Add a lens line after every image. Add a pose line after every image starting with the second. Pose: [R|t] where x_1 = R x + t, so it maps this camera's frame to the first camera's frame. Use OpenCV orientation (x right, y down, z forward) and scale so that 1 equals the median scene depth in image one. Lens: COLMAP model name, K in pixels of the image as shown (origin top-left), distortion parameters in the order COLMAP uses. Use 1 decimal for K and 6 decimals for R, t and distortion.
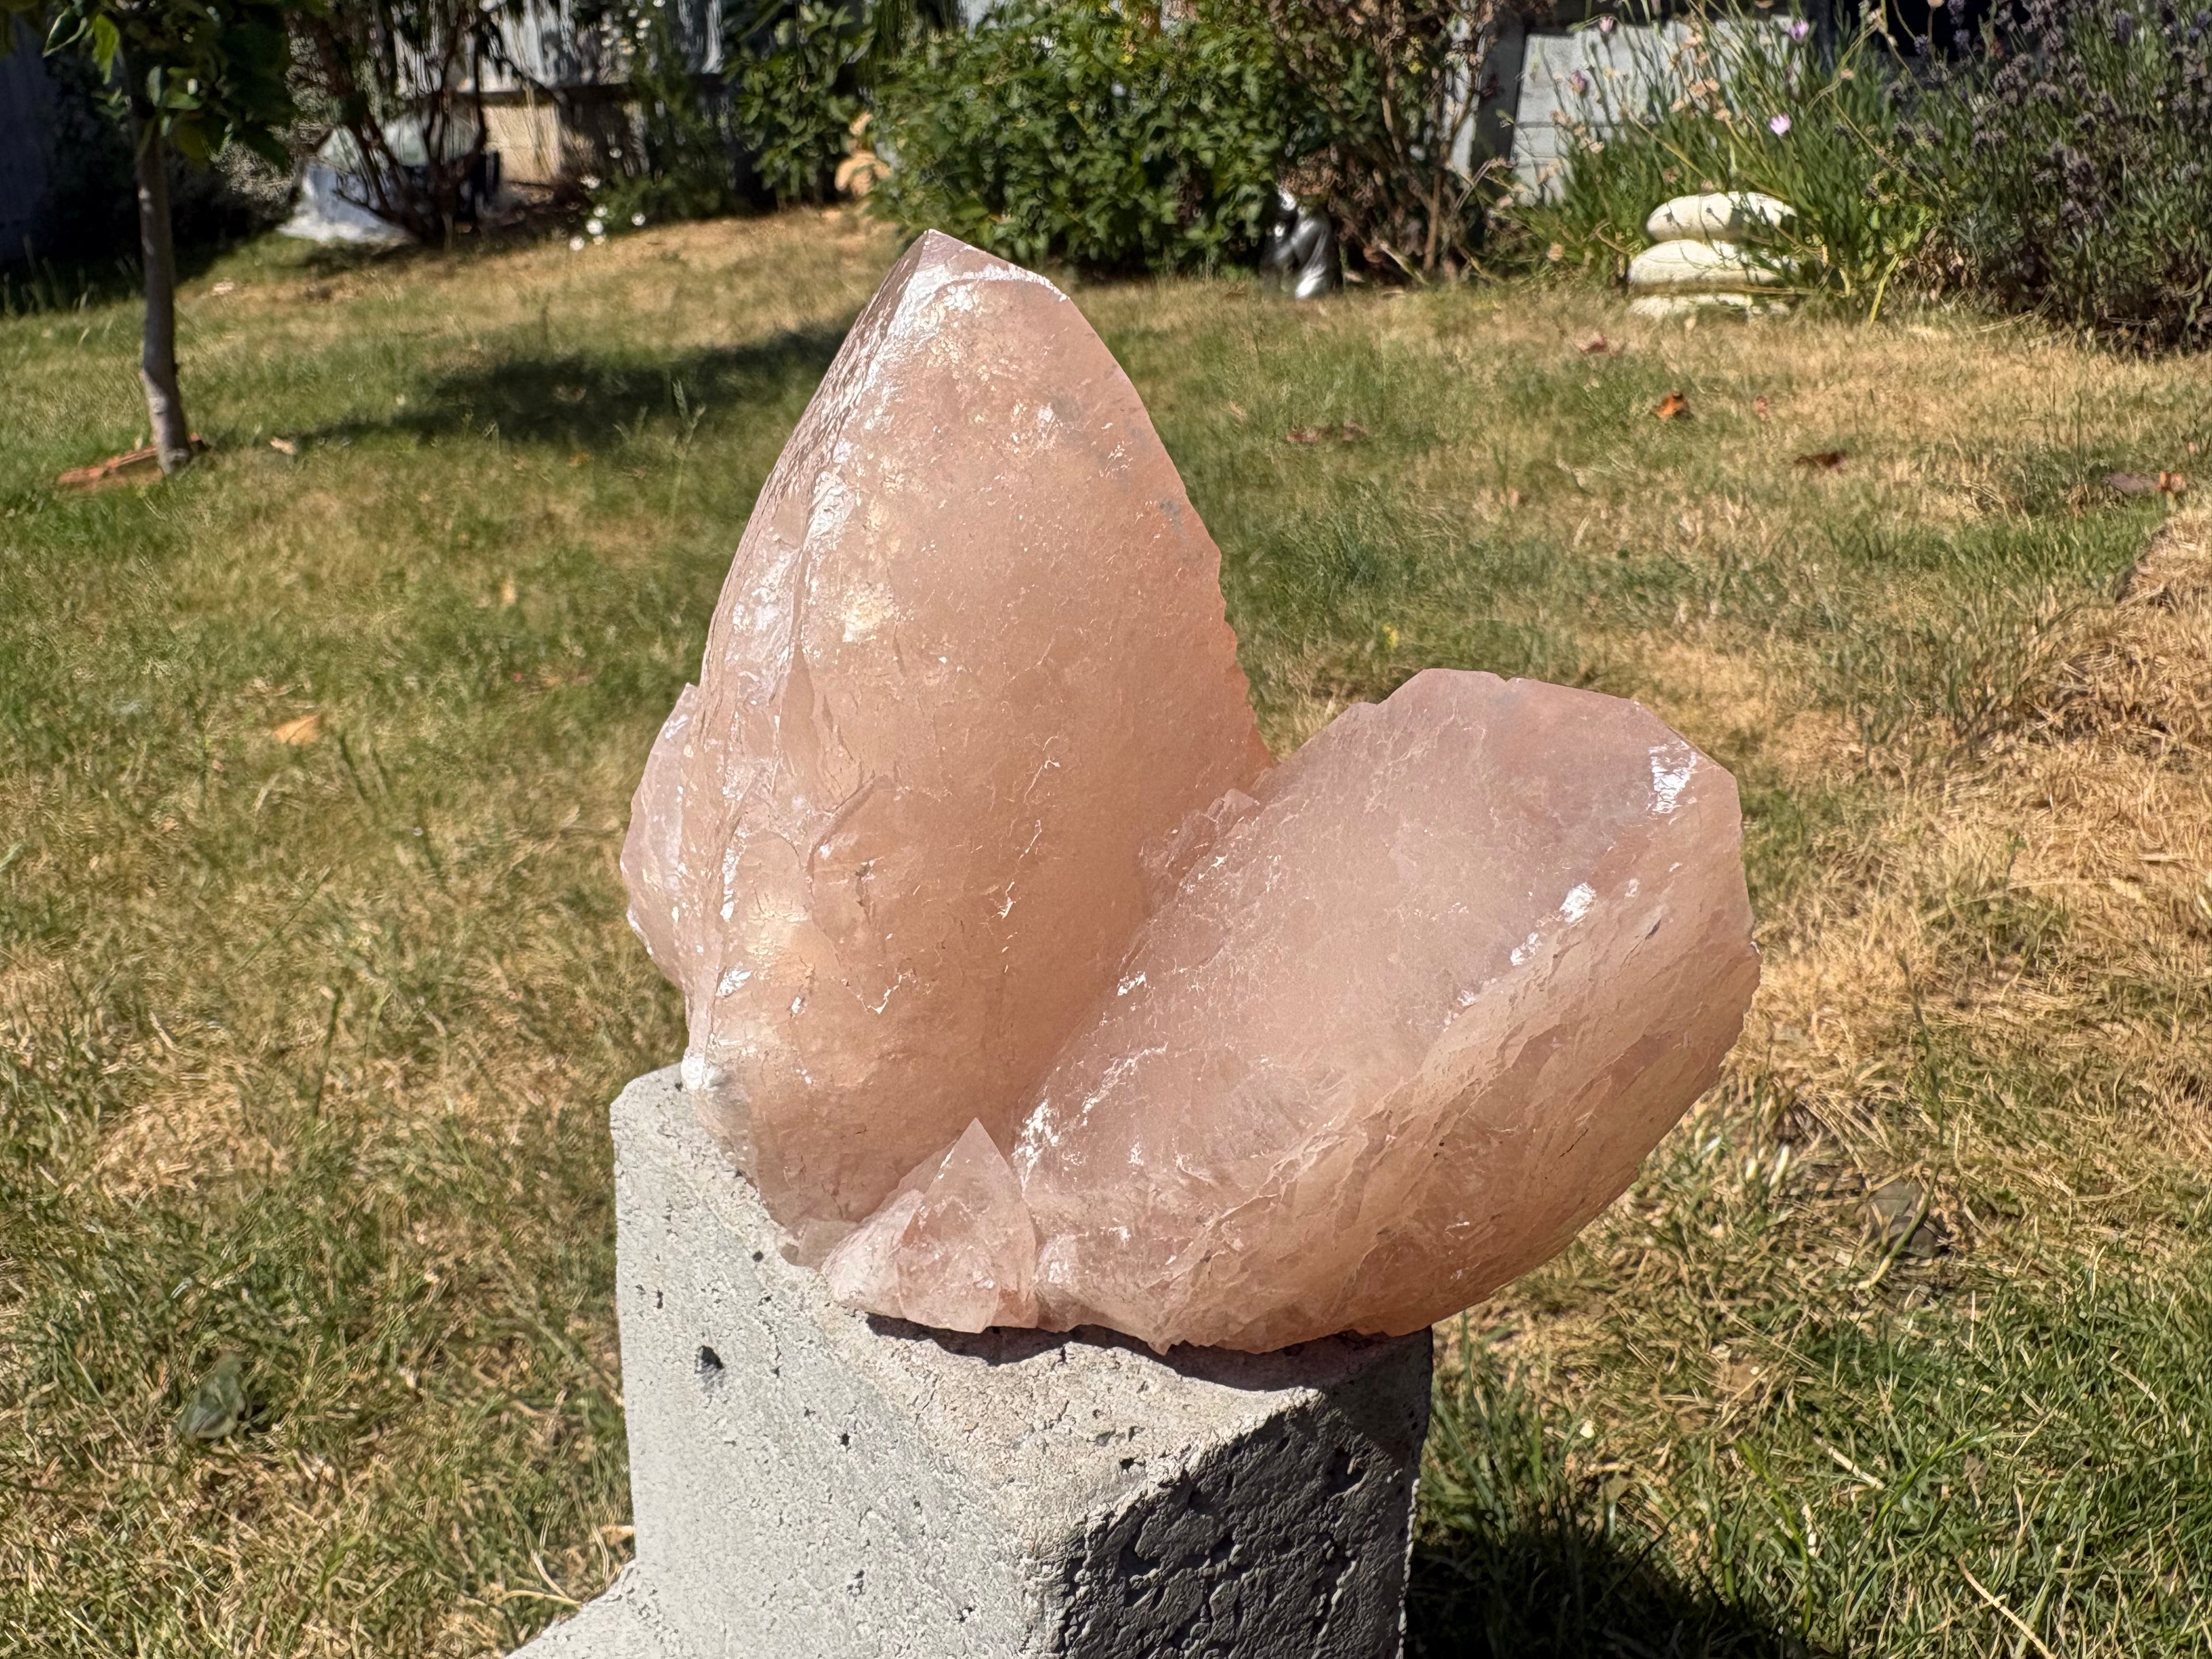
lens RADIAL K [[1853.7, 0, 1095.2], [0, 1853.7, 822.7], [0, 0, 1]] dist [-0.012348, 0.017292]
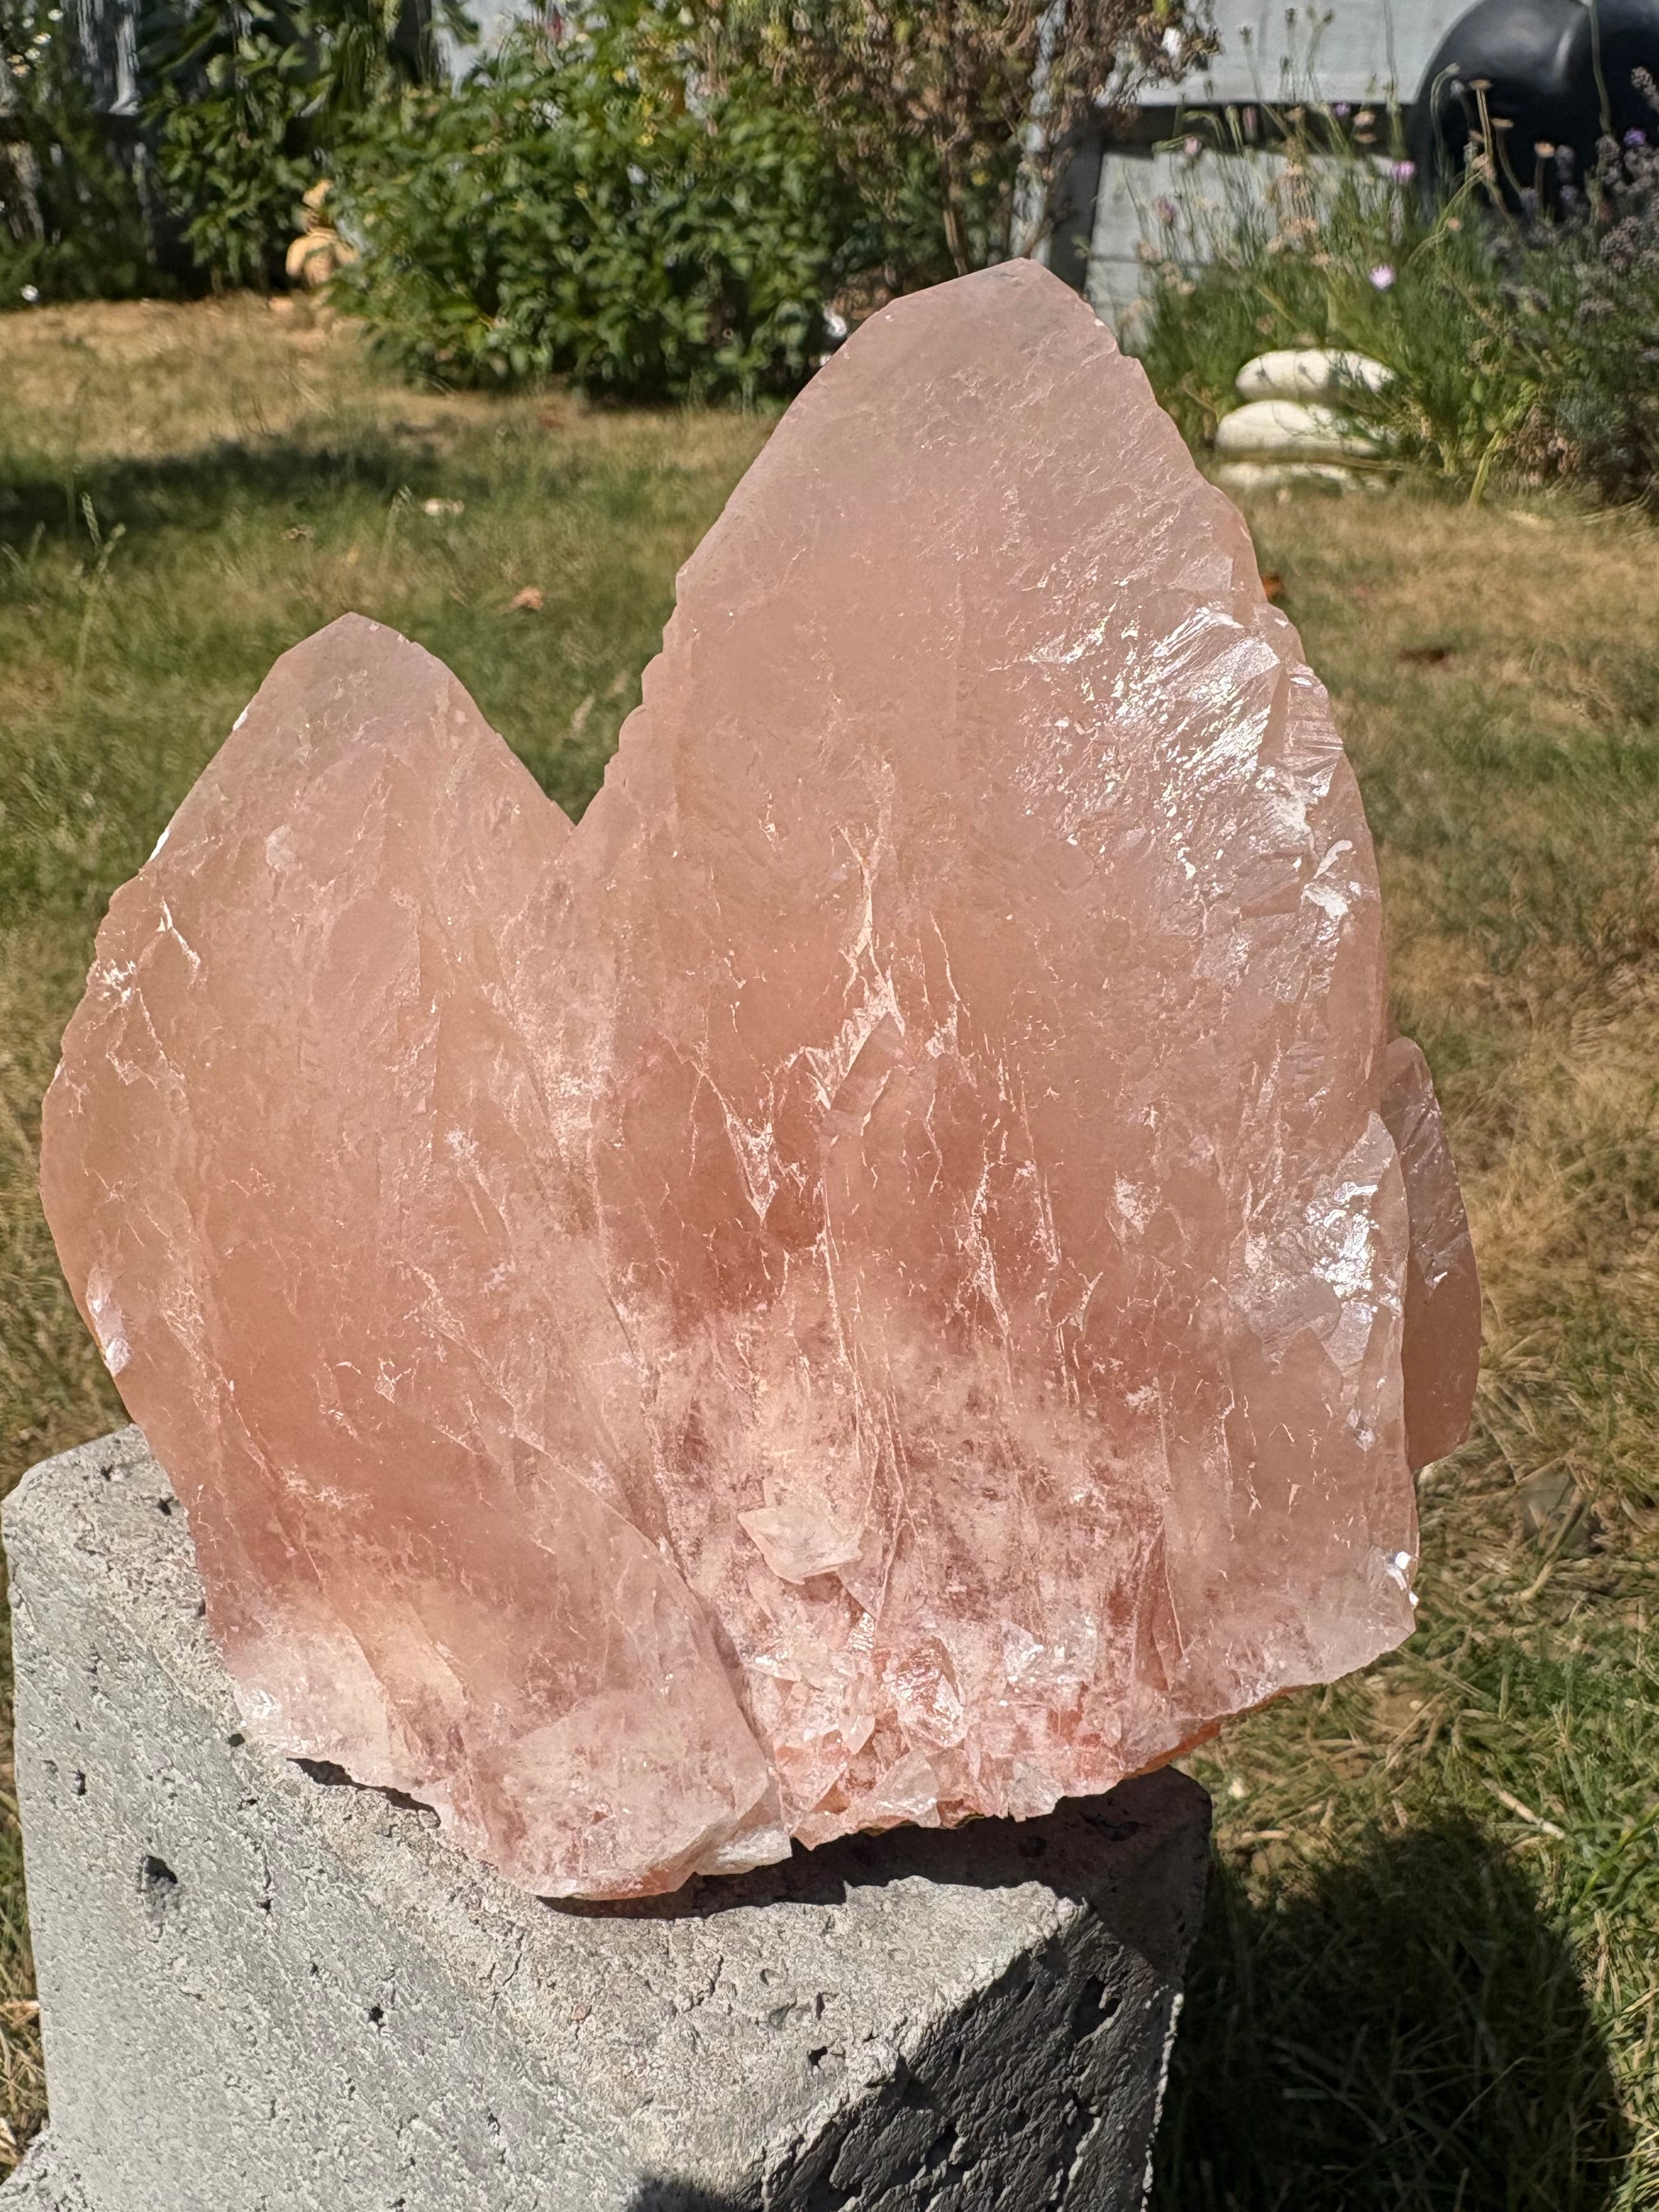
lens RADIAL K [[1853.6, 0, 844.9], [0, 1853.6, 1119.1], [0, 0, 1]] dist [-0.012348, 0.017292]
pose [[0.985907, -0.000860, 0.167289, -0.037749], [-0.007145, 0.998858, 0.047248, -0.011878], [-0.167139, -0.047778, 0.984775, 0.154753]]
